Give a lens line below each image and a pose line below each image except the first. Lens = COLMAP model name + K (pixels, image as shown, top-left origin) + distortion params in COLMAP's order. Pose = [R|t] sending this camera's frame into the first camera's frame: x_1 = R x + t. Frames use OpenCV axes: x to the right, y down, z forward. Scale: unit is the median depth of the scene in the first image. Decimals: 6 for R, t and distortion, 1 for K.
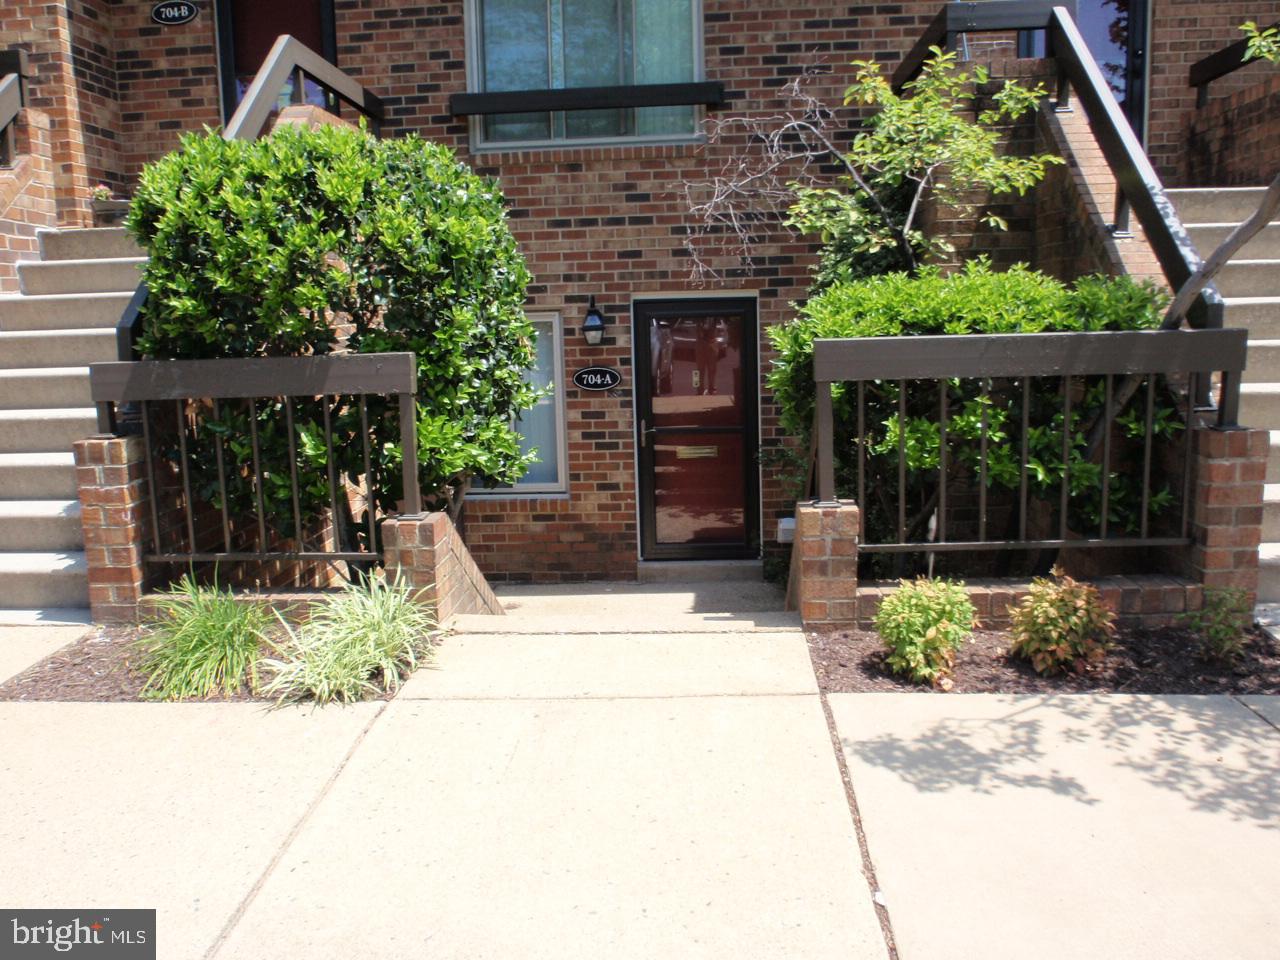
lens RADIAL K [[1047.1, 0, 622.7], [0, 1047.1, 475.8], [0, 0, 1]] dist [-0.098994, 0.062462]
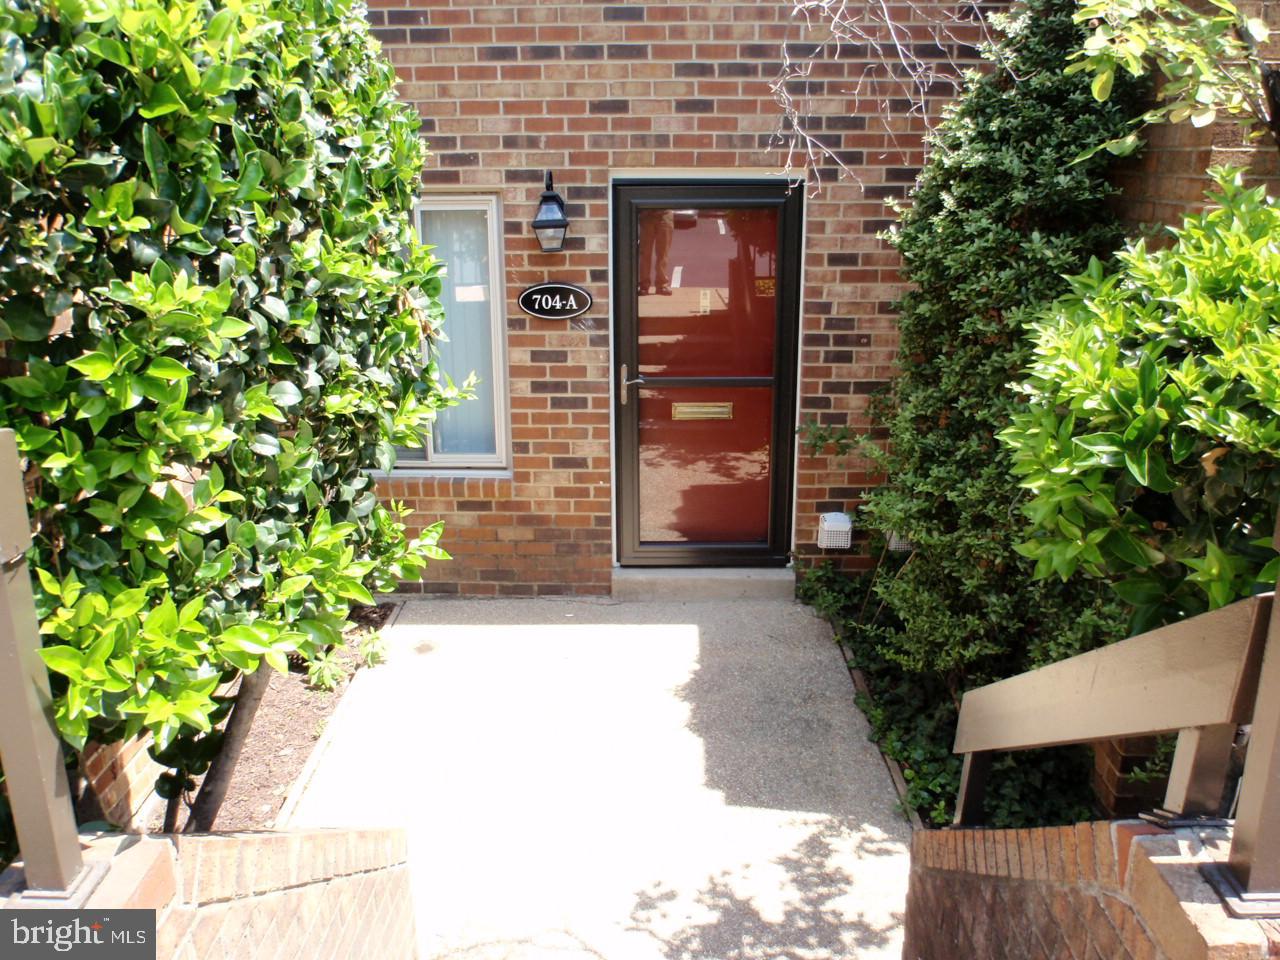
lens RADIAL K [[1047.1, 0, 622.7], [0, 1047.1, 475.8], [0, 0, 1]] dist [-0.098994, 0.062462]
pose [[0.998618, 0.008482, 0.051870, -0.015388], [-0.015433, 0.990709, 0.135122, -0.073976], [-0.050242, -0.135736, 0.989470, 0.341095]]
